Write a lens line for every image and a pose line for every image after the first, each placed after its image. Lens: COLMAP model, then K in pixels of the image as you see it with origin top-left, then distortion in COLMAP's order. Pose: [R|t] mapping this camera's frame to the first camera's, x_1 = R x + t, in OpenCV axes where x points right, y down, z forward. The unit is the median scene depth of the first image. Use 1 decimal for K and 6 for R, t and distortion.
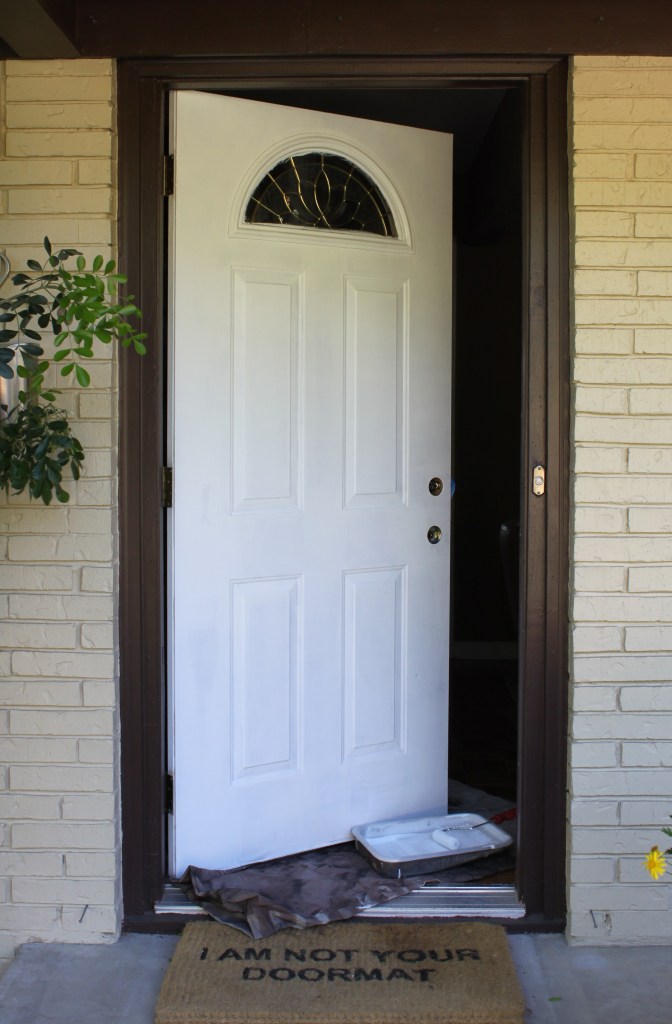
lens RADIAL K [[1448.5, 0, 333.4], [0, 1448.5, 440.1], [0, 0, 1]] dist [-0.065533, 0.051787]
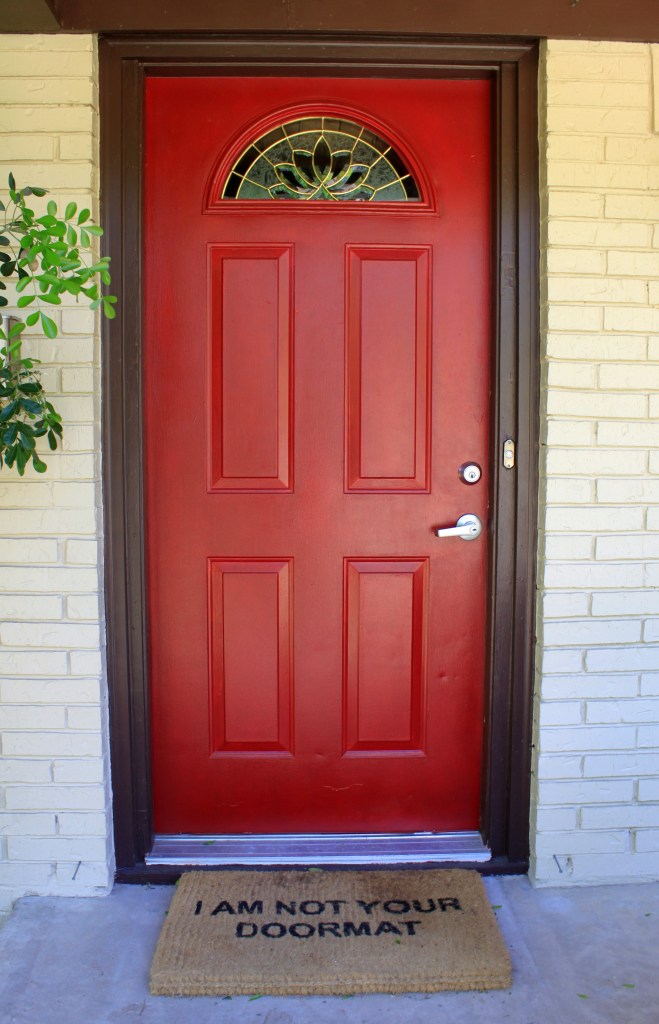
lens RADIAL K [[998.7, 0, 329.5], [0, 998.7, 512.0], [0, 0, 1]] dist [-0.170318, 0.192060]
pose [[0.998416, -0.005753, 0.055960, -0.028166], [0.002595, 0.998408, 0.056338, 0.029760], [-0.056195, -0.056103, 0.996842, 0.299199]]
